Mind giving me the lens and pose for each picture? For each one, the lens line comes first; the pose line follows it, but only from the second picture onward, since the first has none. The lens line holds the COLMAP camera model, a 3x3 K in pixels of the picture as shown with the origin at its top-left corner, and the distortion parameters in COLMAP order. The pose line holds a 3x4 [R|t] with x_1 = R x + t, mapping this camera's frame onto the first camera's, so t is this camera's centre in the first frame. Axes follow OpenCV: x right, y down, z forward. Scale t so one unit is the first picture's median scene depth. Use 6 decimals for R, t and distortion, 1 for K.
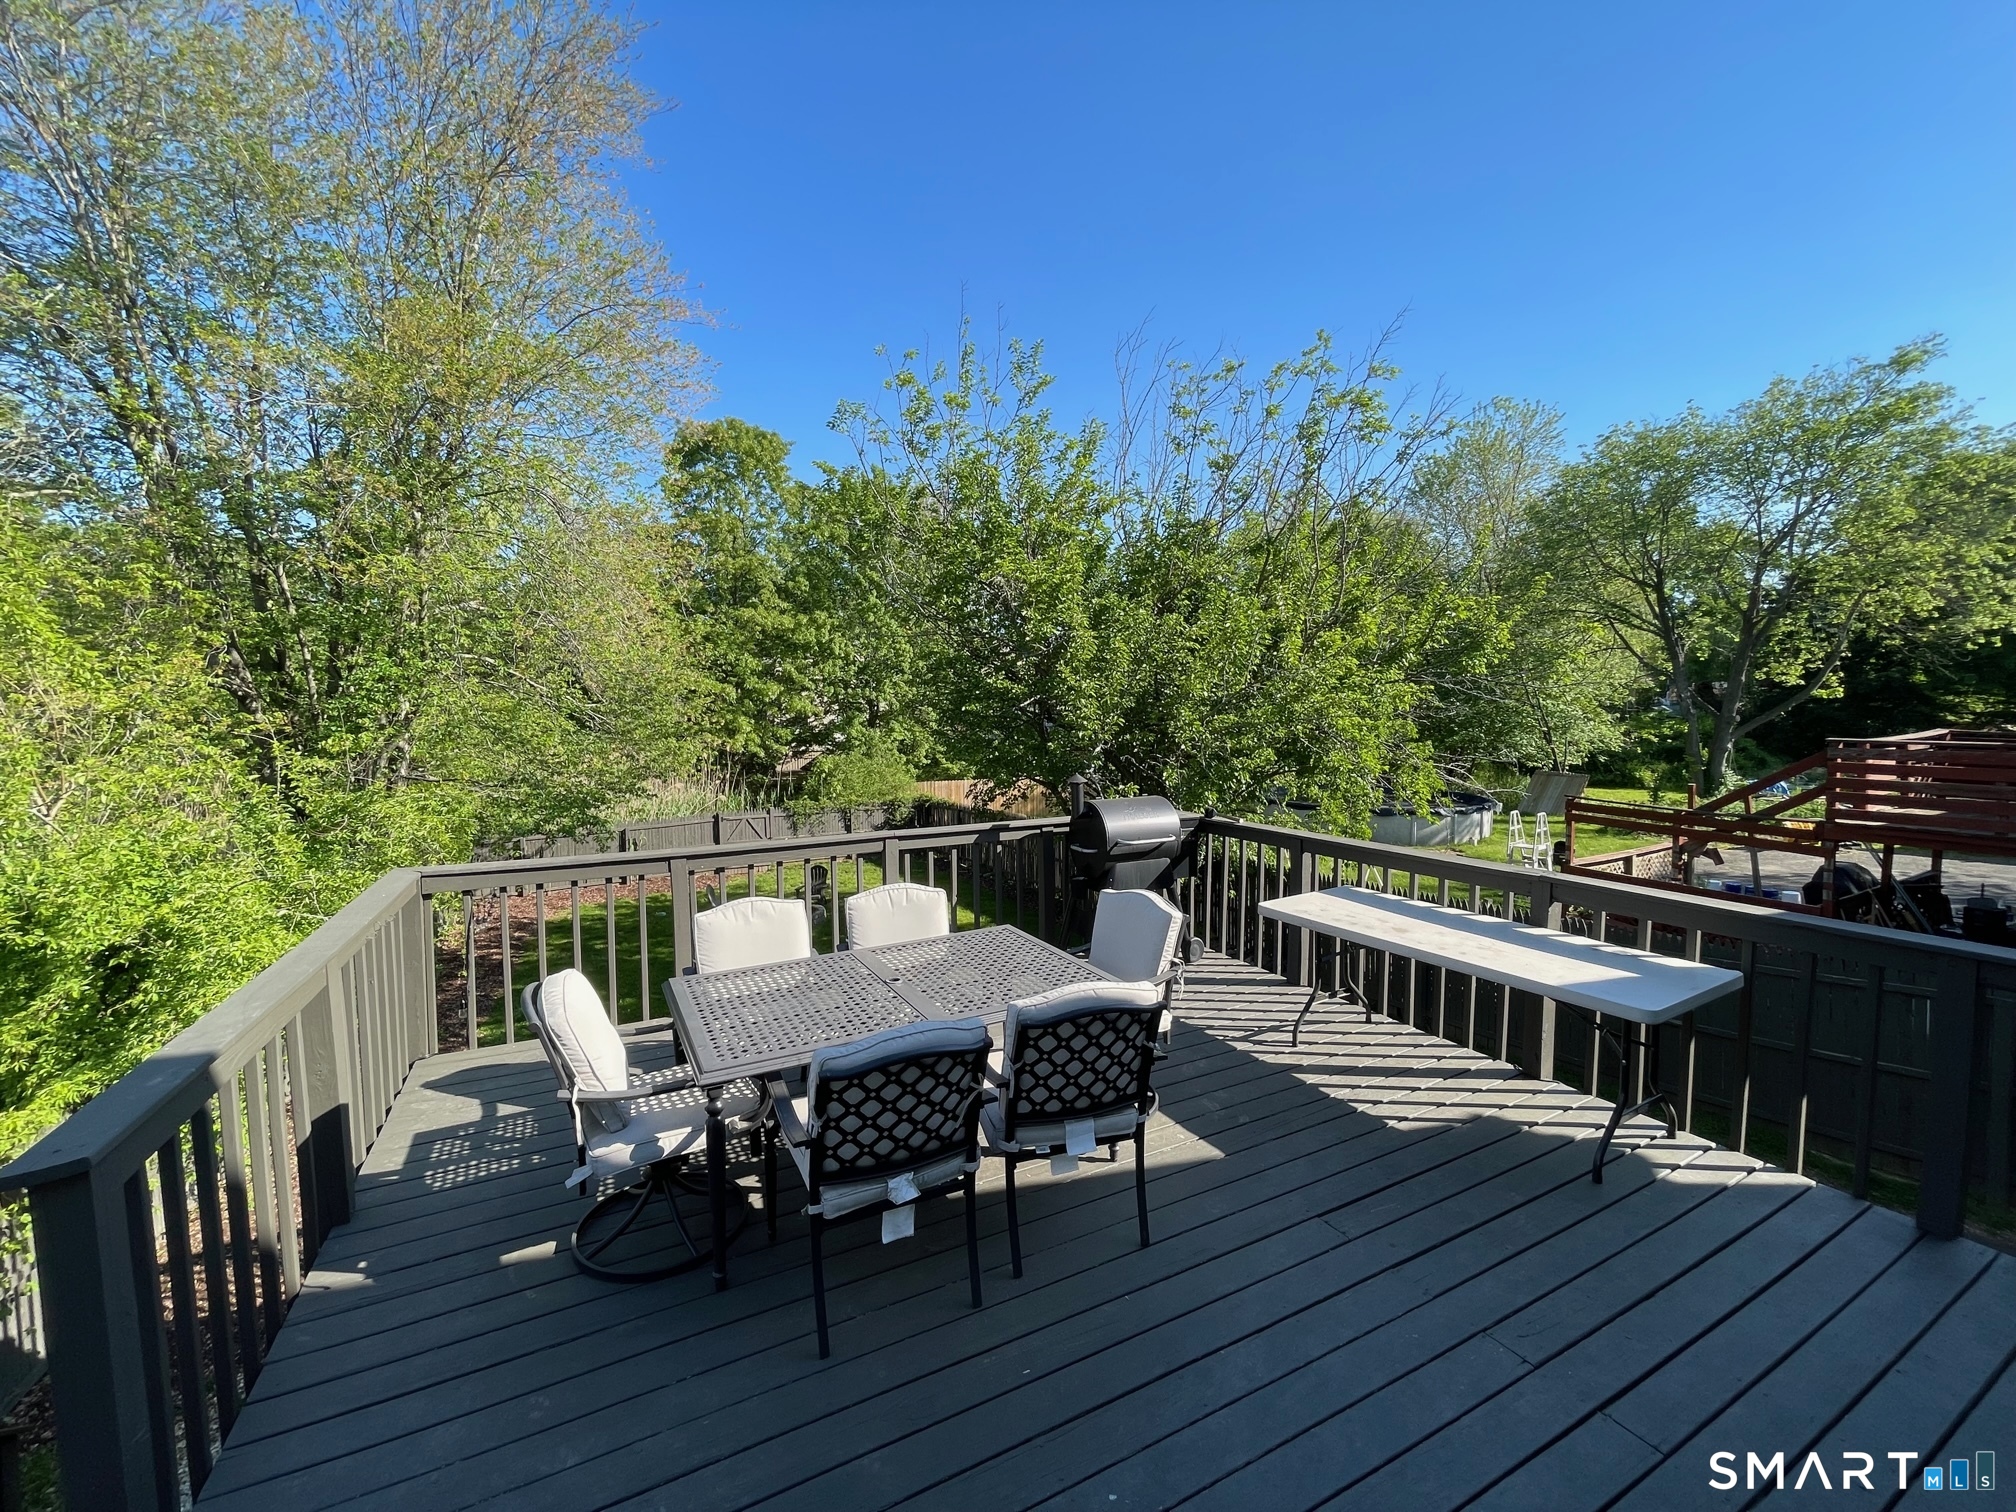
lens RADIAL K [[803.5, 0, 1014.5], [0, 803.5, 765.3], [0, 0, 1]] dist [-0.001390, -0.000019]
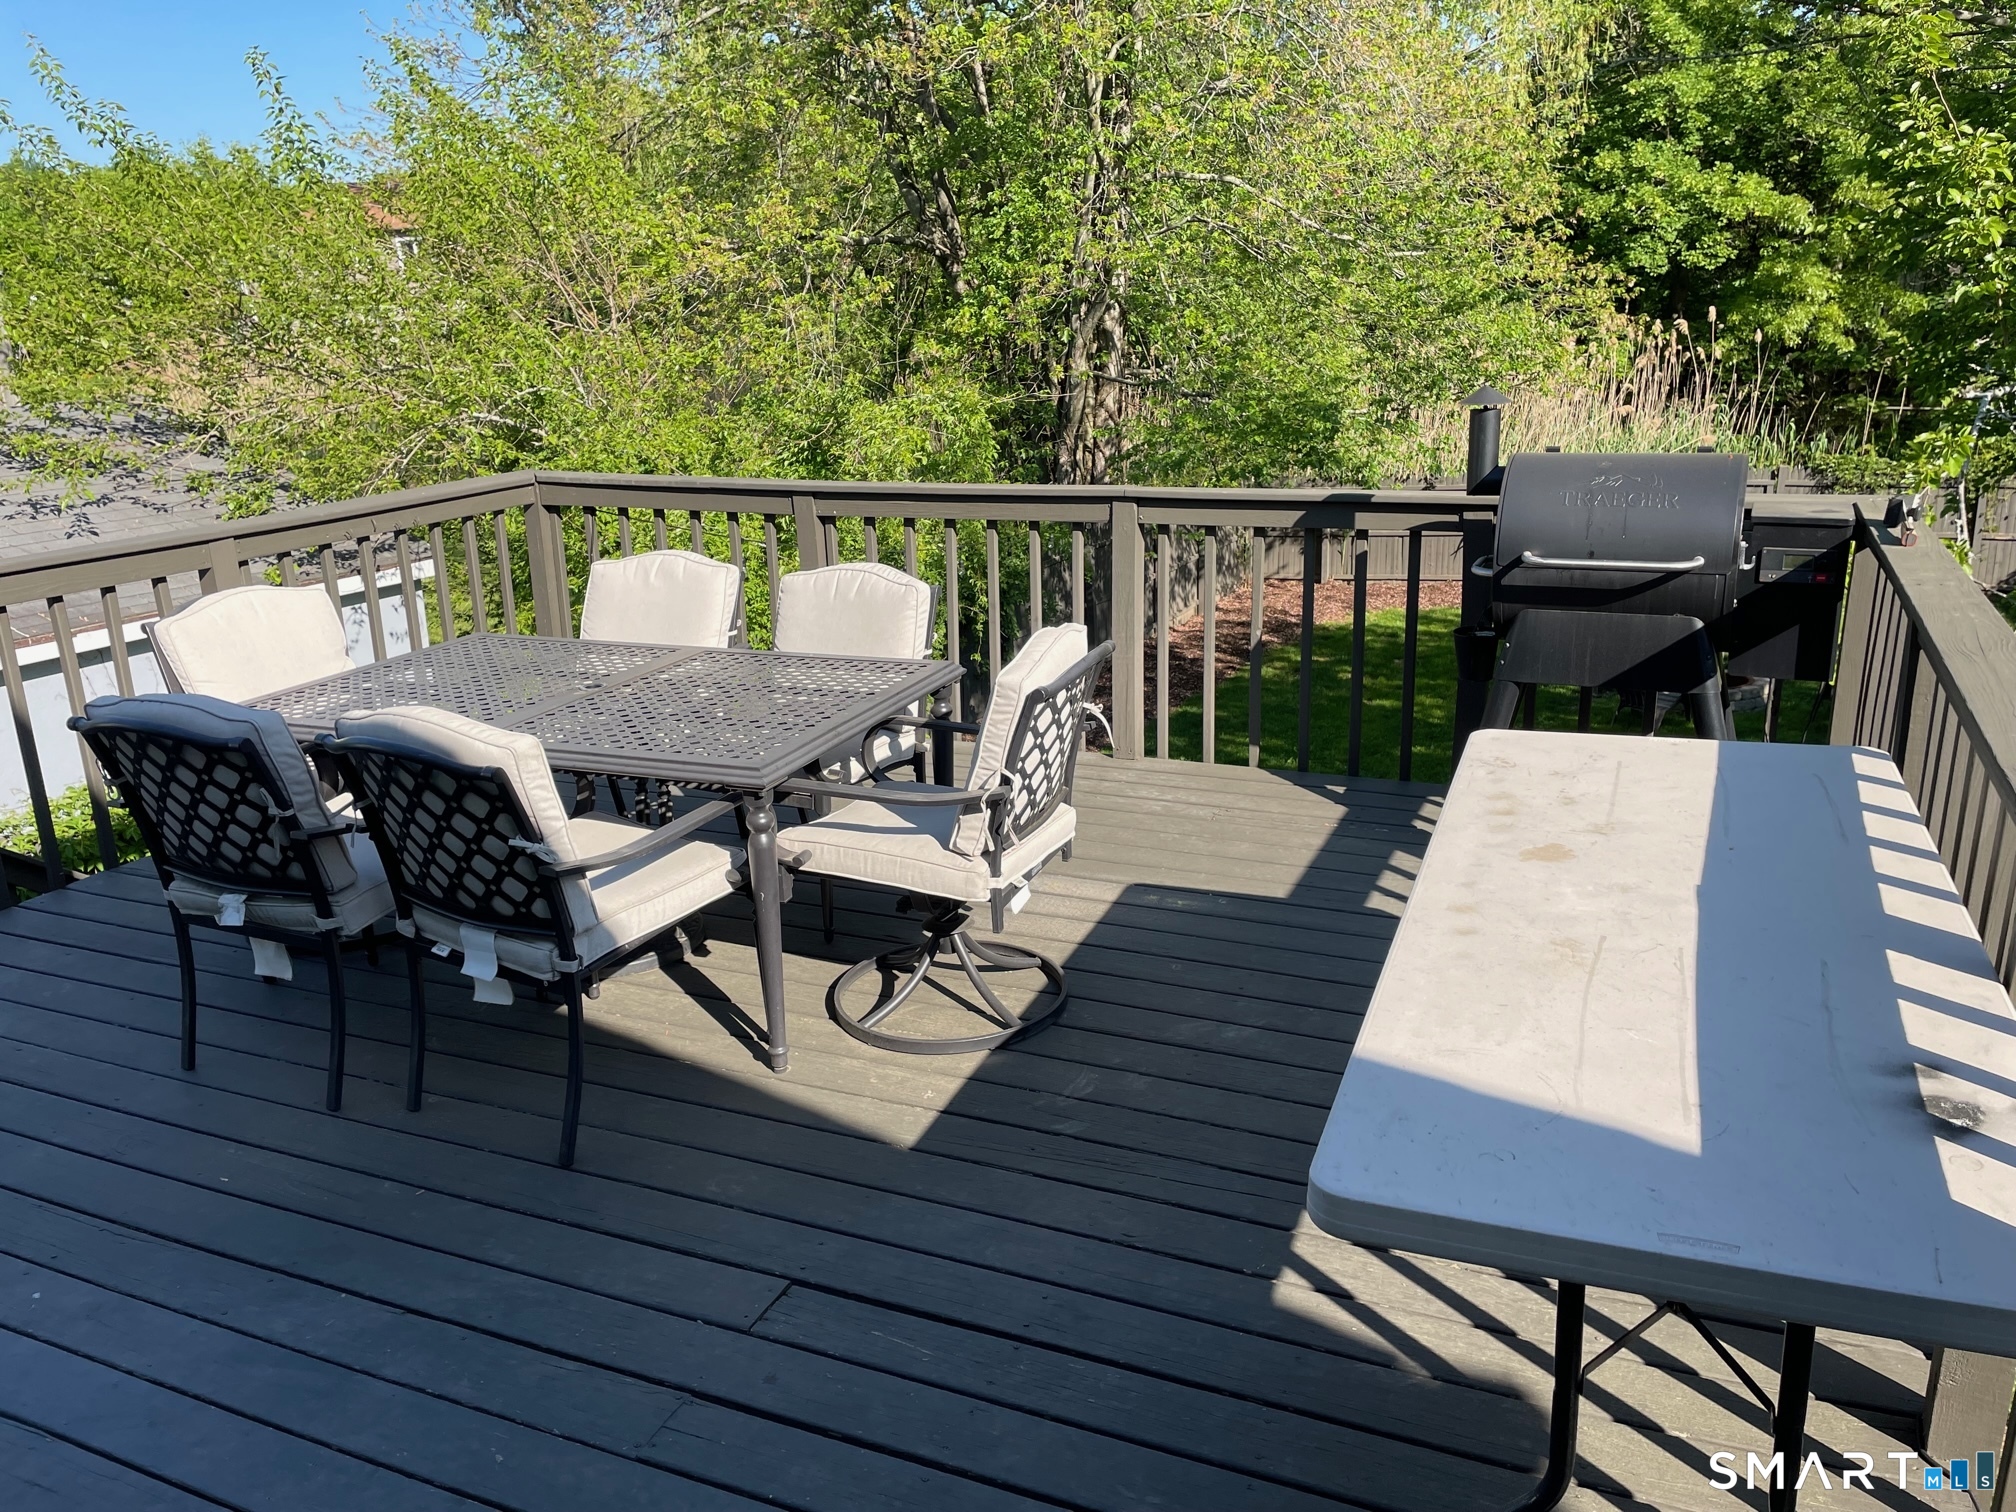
lens RADIAL K [[1525.5, 0, 1027.0], [0, 1525.5, 715.2], [0, 0, 1]] dist [0.093885, -0.066787]
pose [[0.639635, 0.196742, -0.743075, 0.115256], [-0.032638, 0.972770, 0.229463, -0.000271], [0.767986, -0.122520, 0.628639, 0.057287]]
